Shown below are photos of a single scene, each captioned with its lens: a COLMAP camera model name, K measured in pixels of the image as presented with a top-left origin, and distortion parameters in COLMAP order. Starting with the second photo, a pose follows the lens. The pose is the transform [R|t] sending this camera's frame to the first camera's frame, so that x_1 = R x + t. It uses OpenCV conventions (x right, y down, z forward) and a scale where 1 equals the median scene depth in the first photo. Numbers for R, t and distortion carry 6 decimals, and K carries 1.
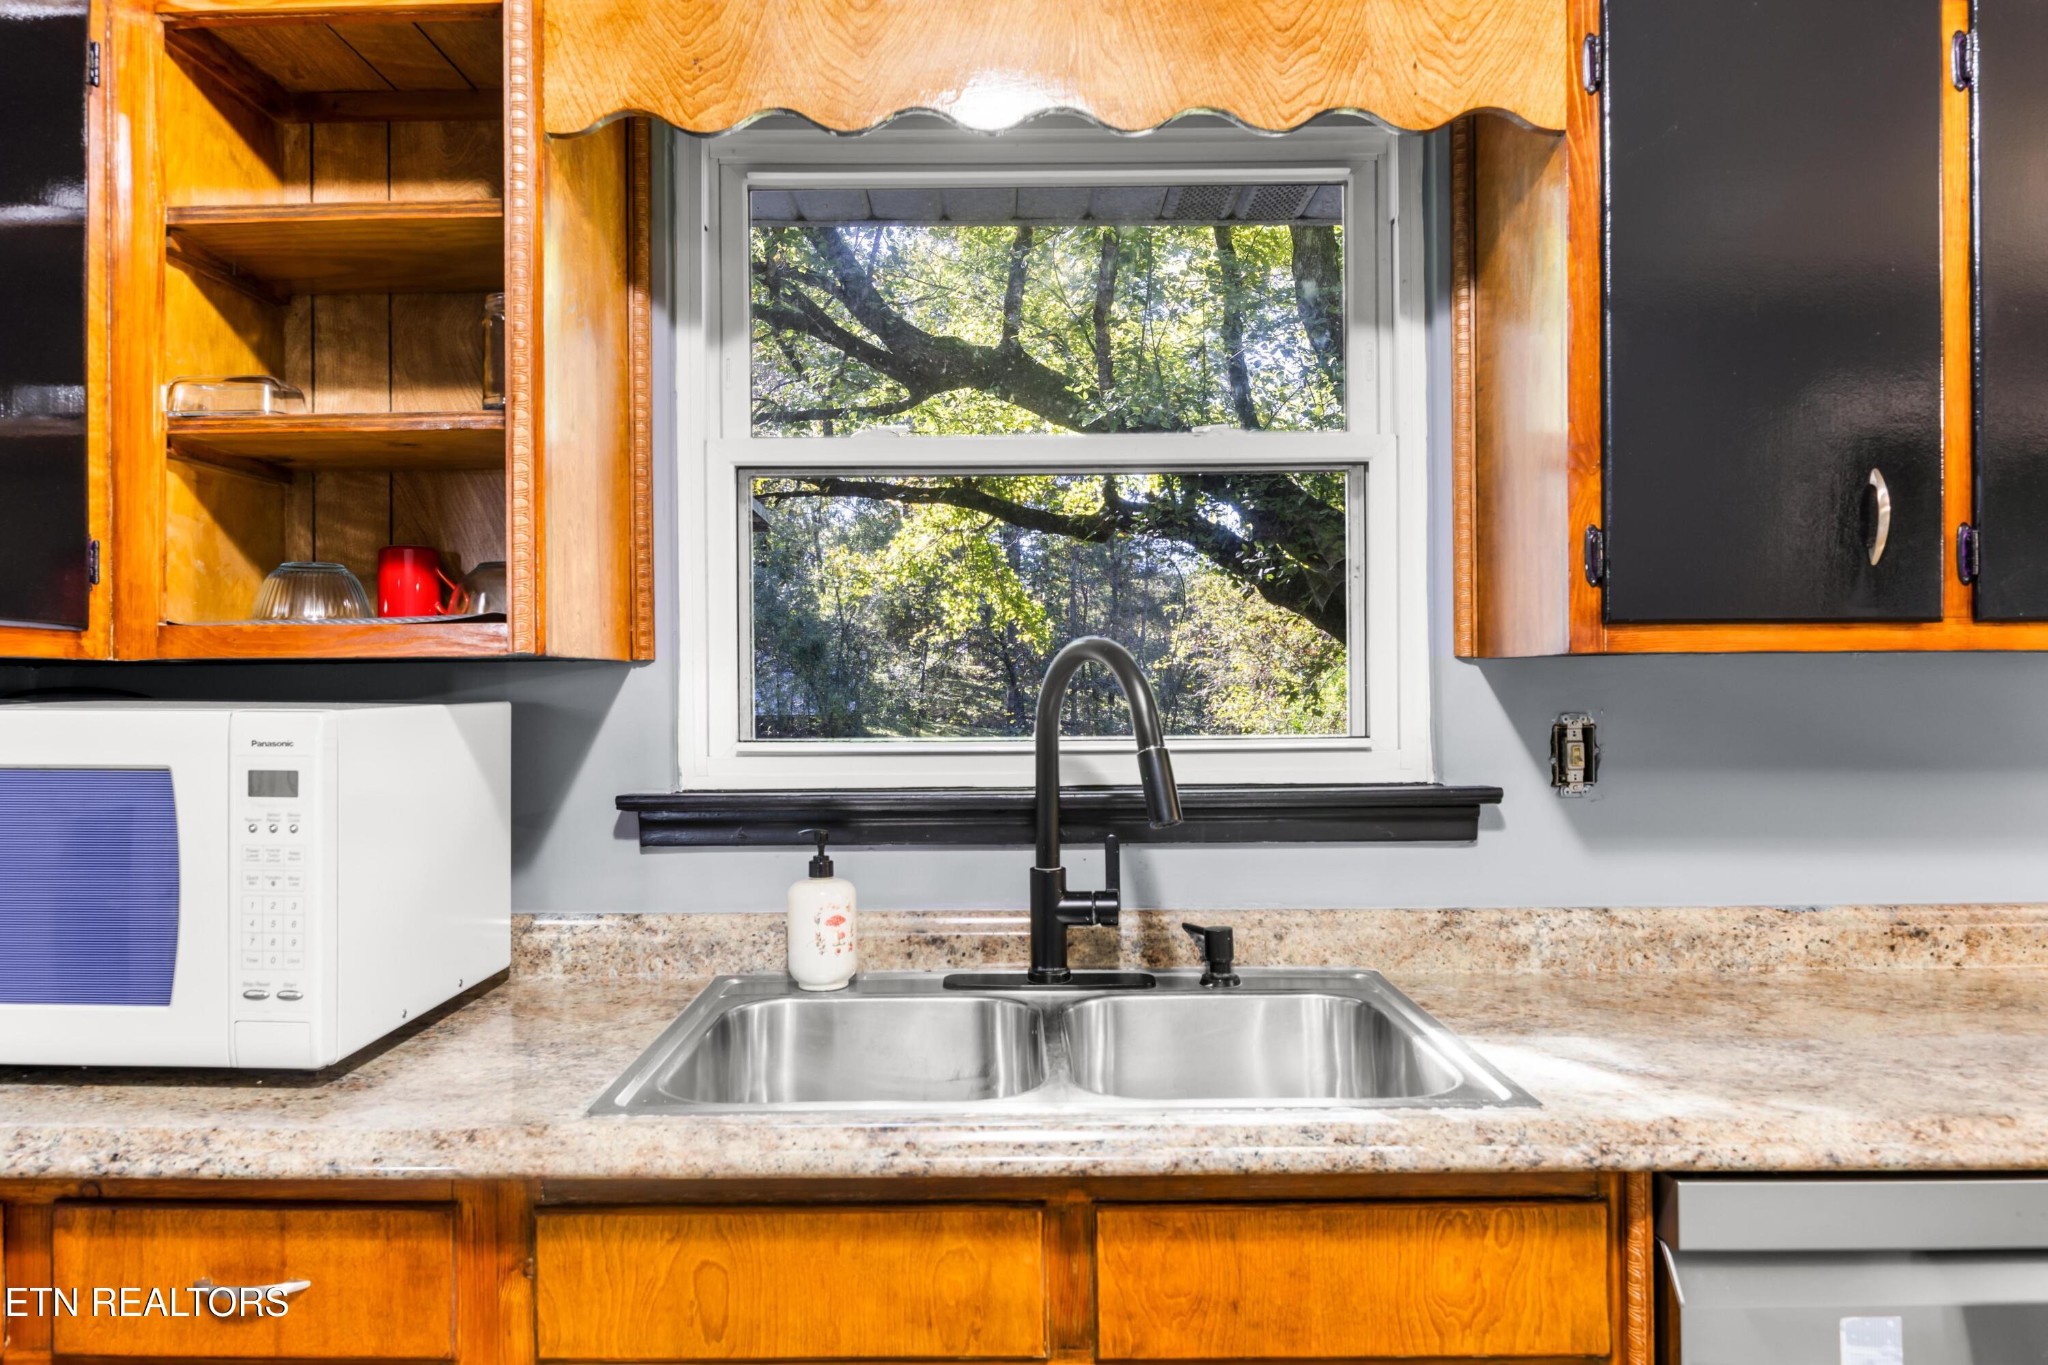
lens RADIAL K [[1390.8, 0, 969.2], [0, 1390.8, 675.5], [0, 0, 1]] dist [-0.002480, -0.000185]
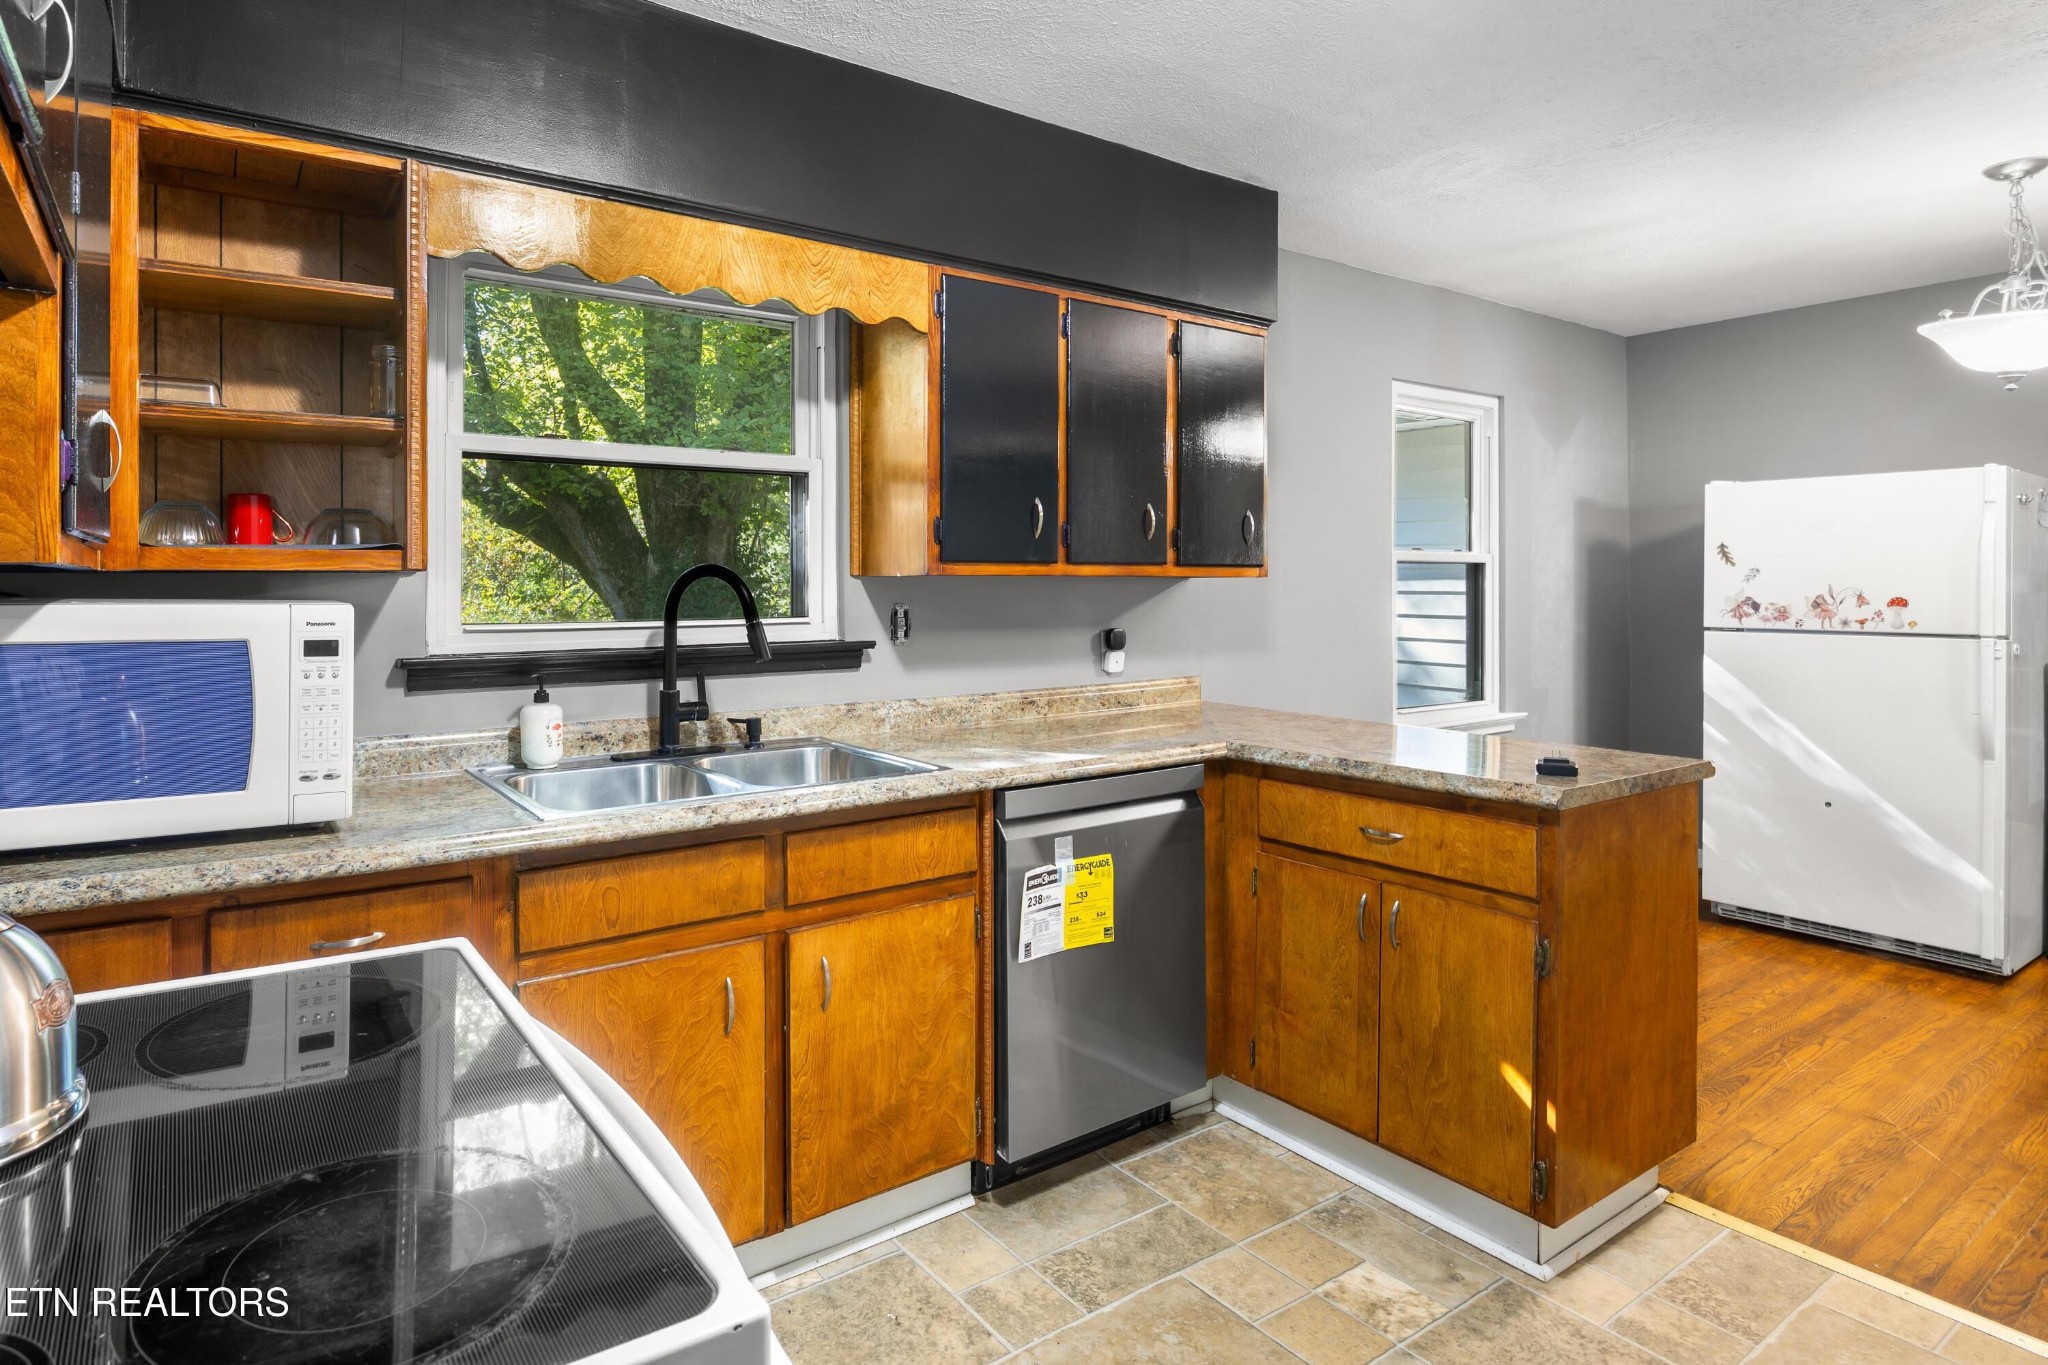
lens RADIAL K [[1124.6, 0, 843.8], [0, 1124.6, 581.7], [0, 0, 1]] dist [-0.004676, -0.001318]
pose [[0.840926, 0.006146, 0.541116, -0.572931], [-0.006293, 0.999979, -0.001578, -0.002032], [-0.541114, -0.002078, 0.840947, -0.367790]]
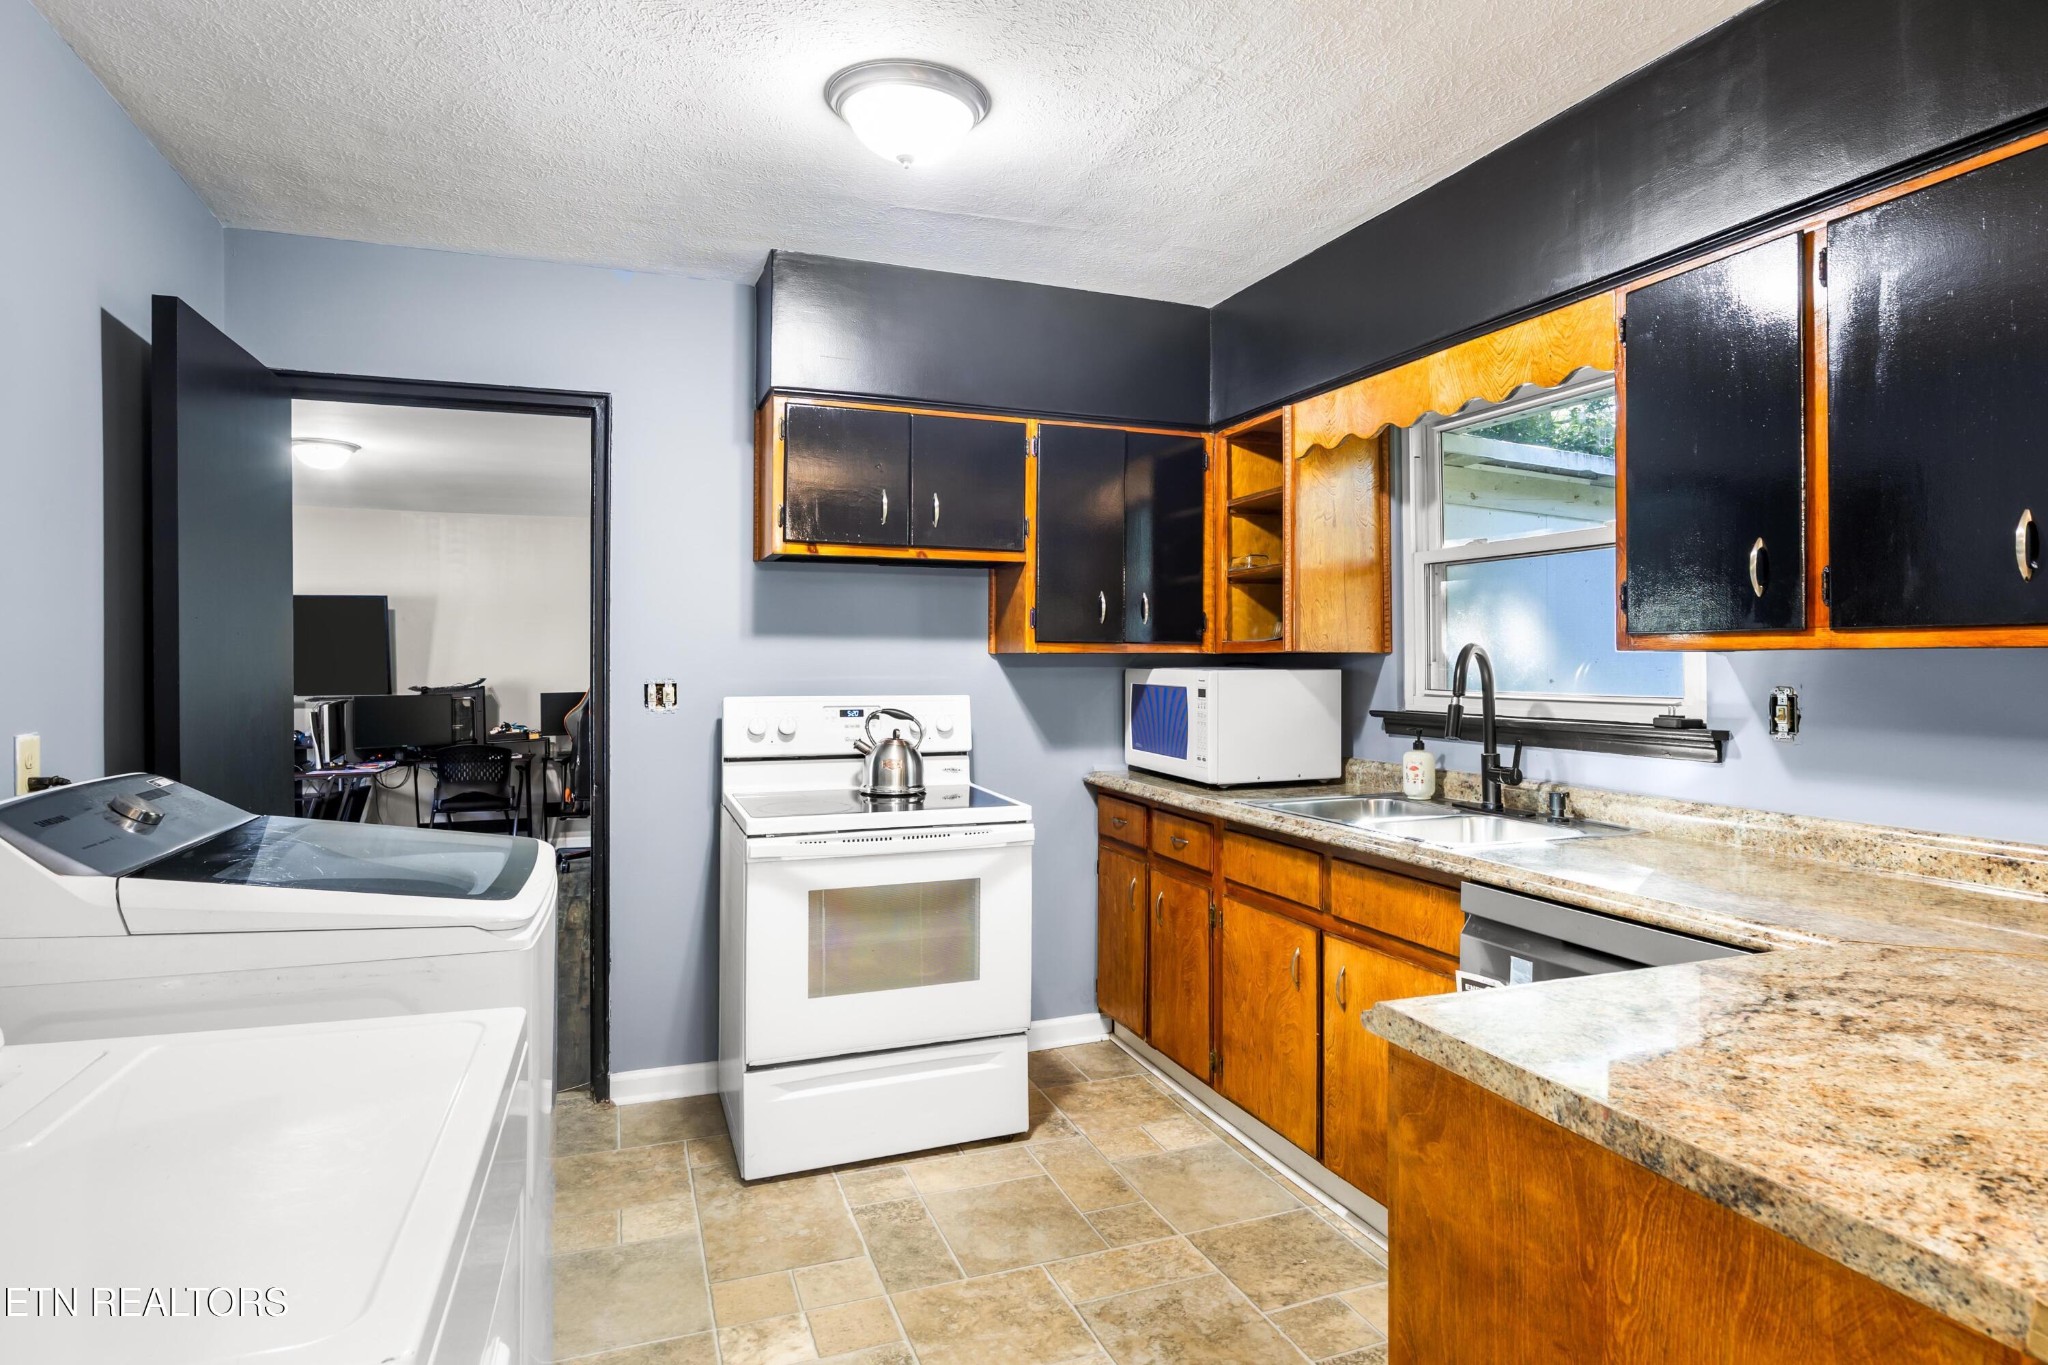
lens RADIAL K [[1061.7, 0, 1027.6], [0, 1061.7, 651.6], [0, 0, 1]] dist [-0.001256, -0.000272]
pose [[0.369868, -0.002057, -0.929082, 1.332524], [0.000144, 0.999998, -0.002157, -0.010471], [0.929084, 0.000664, 0.369867, -0.230375]]
